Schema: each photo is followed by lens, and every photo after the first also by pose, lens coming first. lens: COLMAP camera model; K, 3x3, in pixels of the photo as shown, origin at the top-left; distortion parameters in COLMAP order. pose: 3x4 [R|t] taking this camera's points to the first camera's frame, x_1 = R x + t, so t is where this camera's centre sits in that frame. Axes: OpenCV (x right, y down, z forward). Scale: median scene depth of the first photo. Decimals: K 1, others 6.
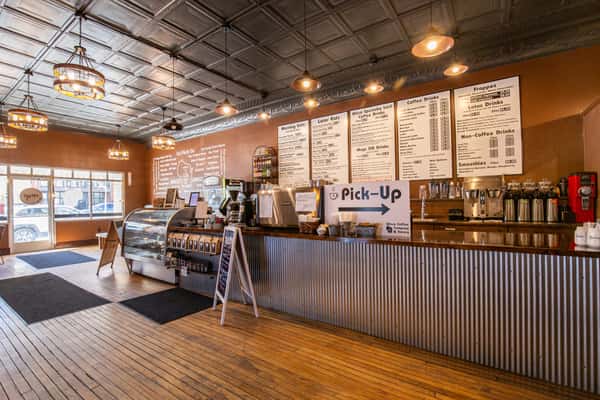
lens RADIAL K [[278.6, 0, 297.7], [0, 278.6, 200.1], [0, 0, 1]] dist [-0.020575, -0.000799]
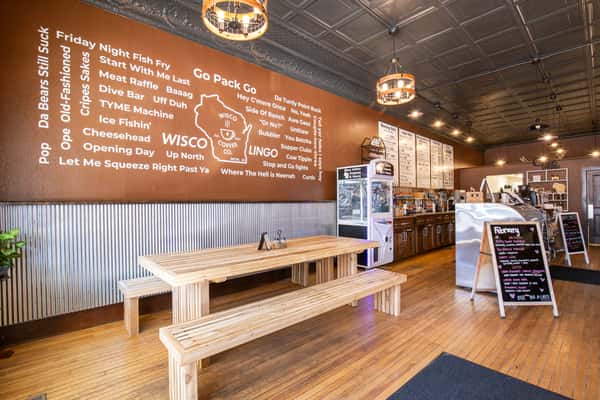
lens RADIAL K [[278.6, 0, 299.6], [0, 278.6, 200.0], [0, 0, 1]] dist [-0.020575, -0.000799]
pose [[0.228960, 0.021632, 0.973195, -1.290071], [-0.004097, 0.999766, -0.021258, 0.035163], [-0.973427, 0.000880, 0.228995, 1.275564]]
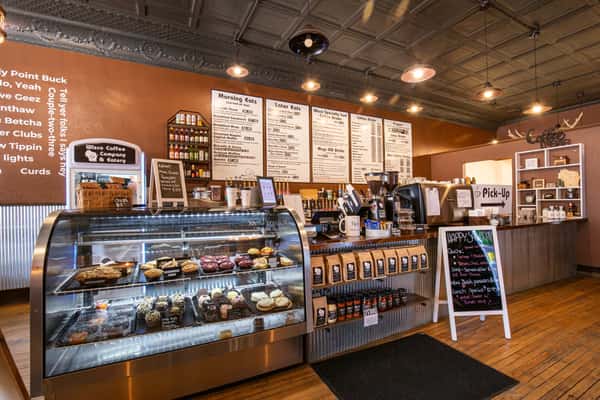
lens RADIAL K [[278.6, 0, 298.8], [0, 278.6, 202.3], [0, 0, 1]] dist [-0.020575, -0.000799]
pose [[0.480847, 0.012491, 0.876715, -0.682613], [-0.005199, 0.999922, -0.011395, 0.020409], [-0.876789, 0.000921, 0.480874, 0.595296]]
